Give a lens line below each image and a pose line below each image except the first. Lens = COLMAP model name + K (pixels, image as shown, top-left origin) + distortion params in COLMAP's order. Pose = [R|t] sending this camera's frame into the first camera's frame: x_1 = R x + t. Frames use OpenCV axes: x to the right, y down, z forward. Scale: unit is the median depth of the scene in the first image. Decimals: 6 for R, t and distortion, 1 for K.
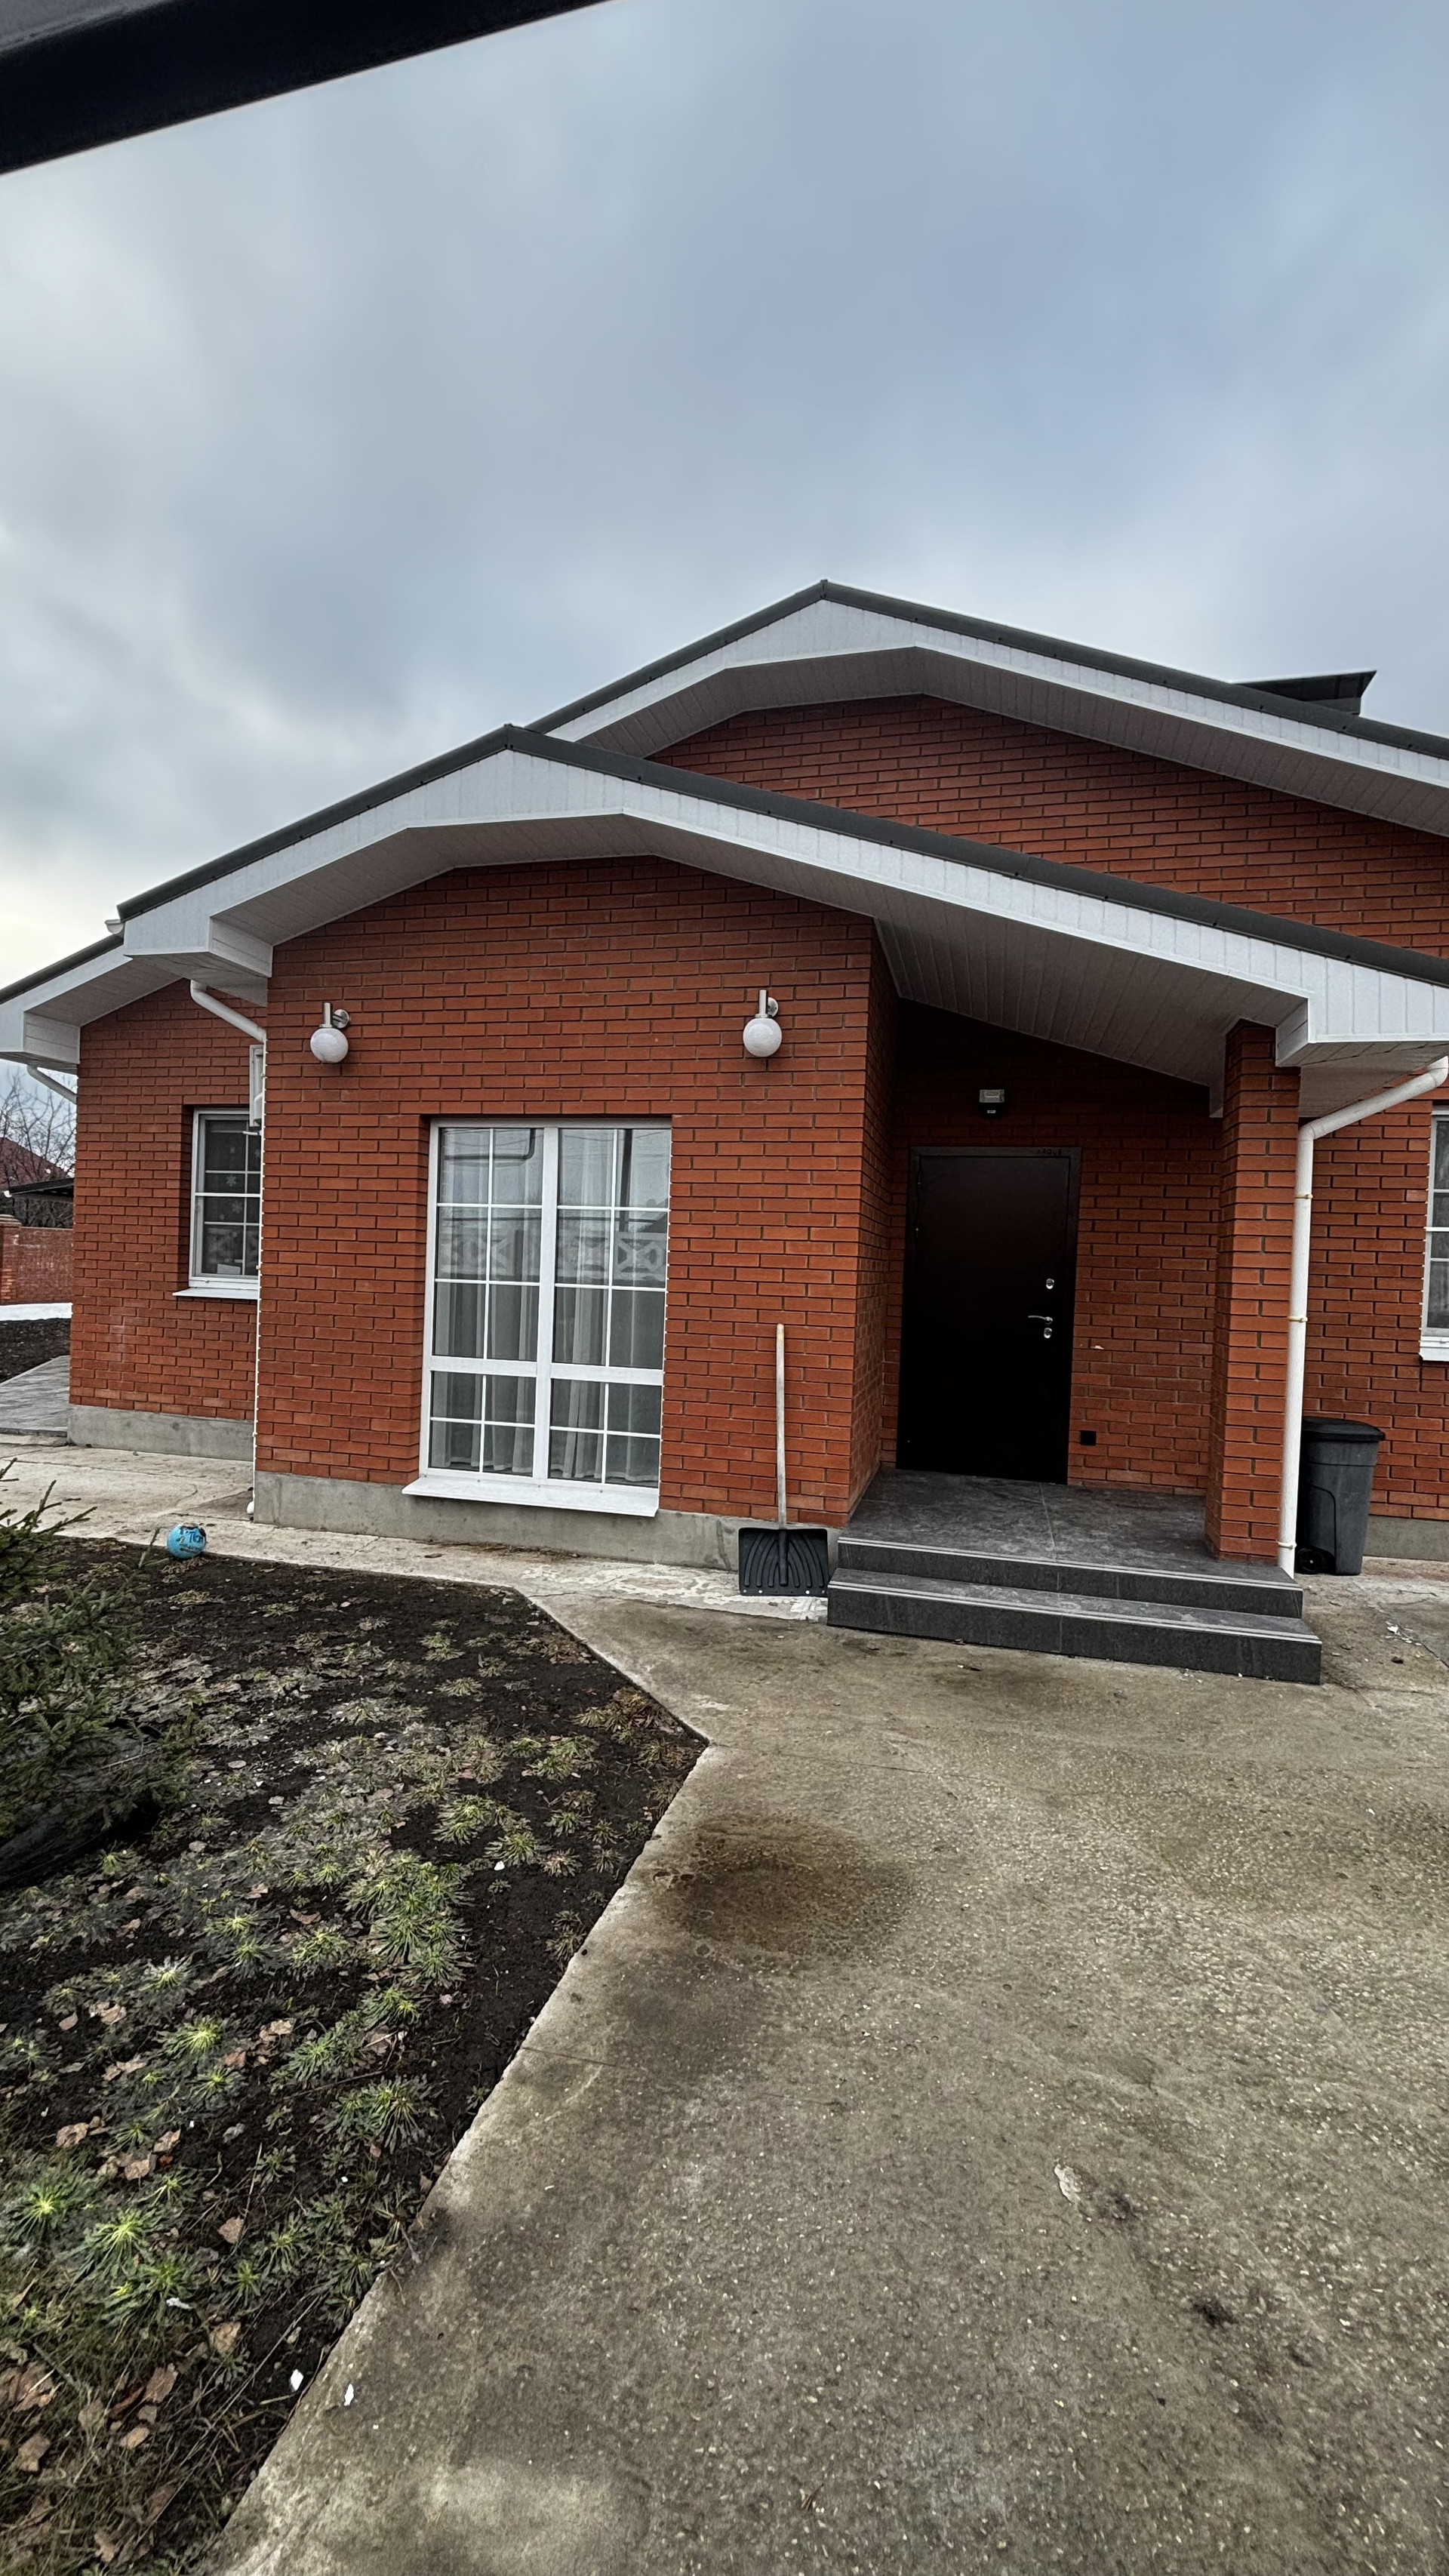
lens RADIAL K [[1034.7, 0, 724.1], [0, 1034.7, 1294.6], [0, 0, 1]] dist [-0.000909, -0.000111]
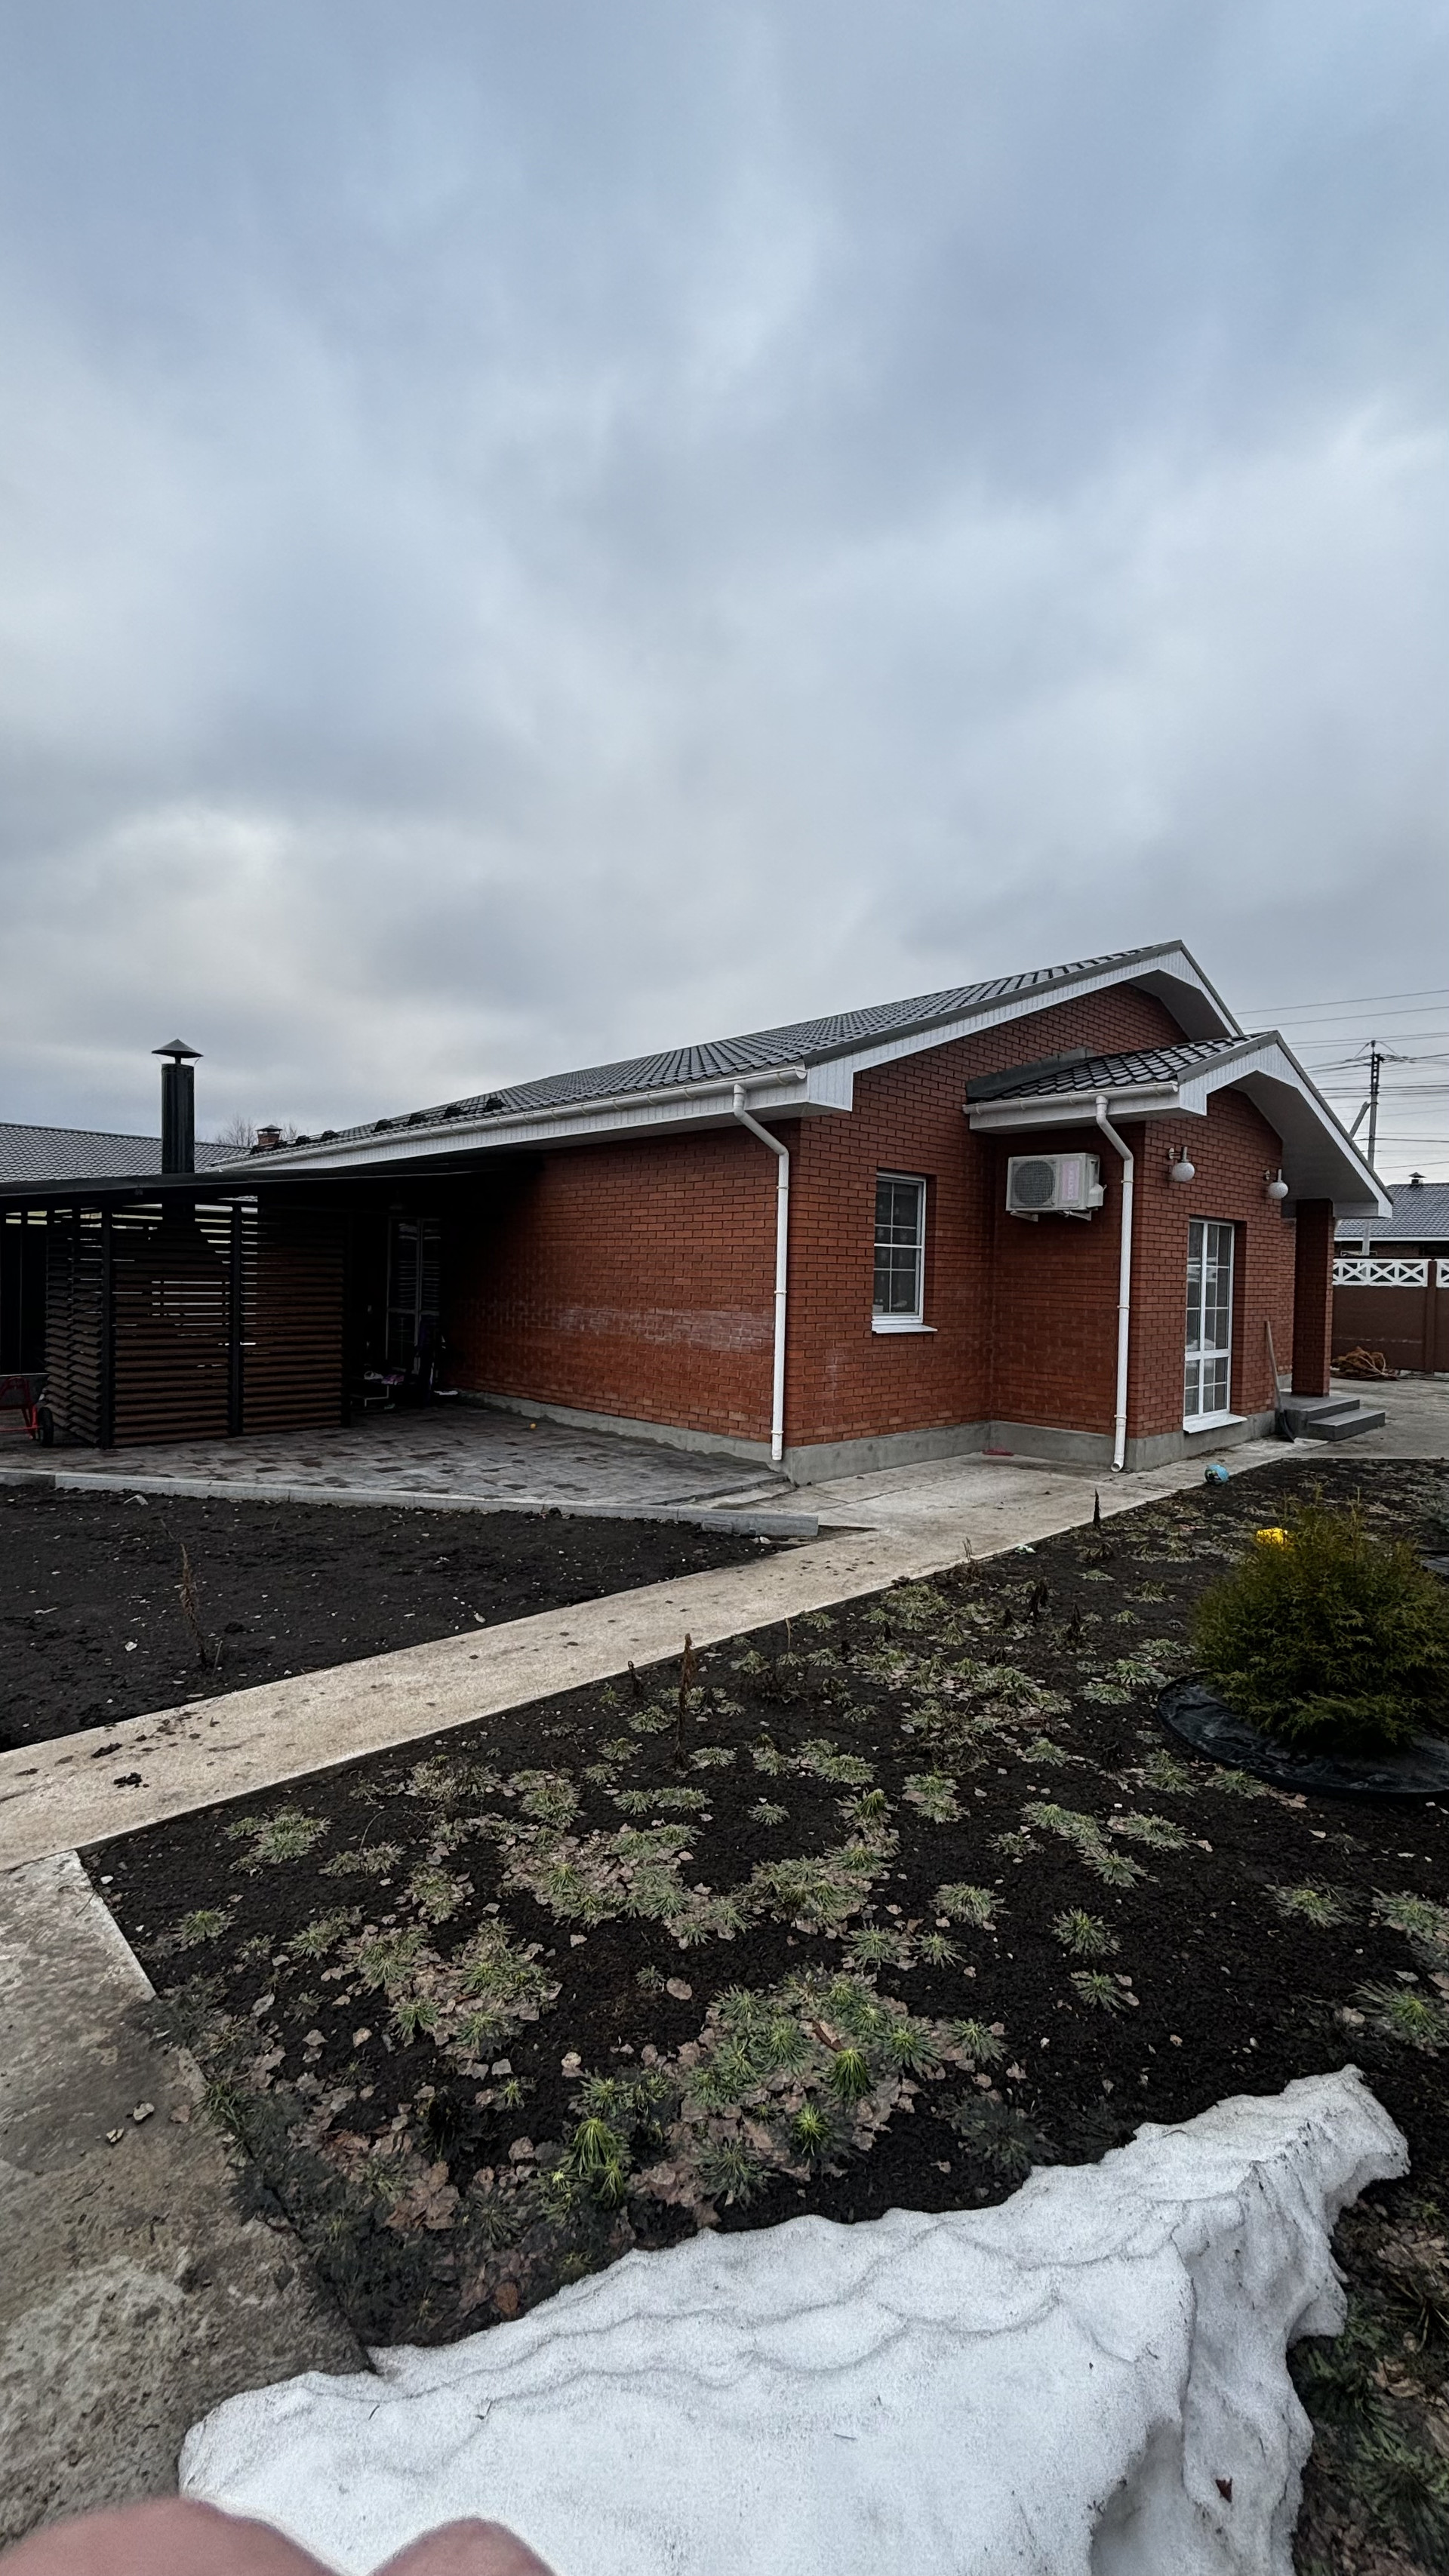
lens RADIAL K [[1034.7, 0, 724.4], [0, 1034.7, 1287.3], [0, 0, 1]] dist [-0.000909, -0.000111]
pose [[0.530064, -0.039794, 0.847024, -1.566637], [0.013585, 0.999169, 0.038441, -0.095456], [-0.847849, -0.008869, 0.530164, 0.526457]]
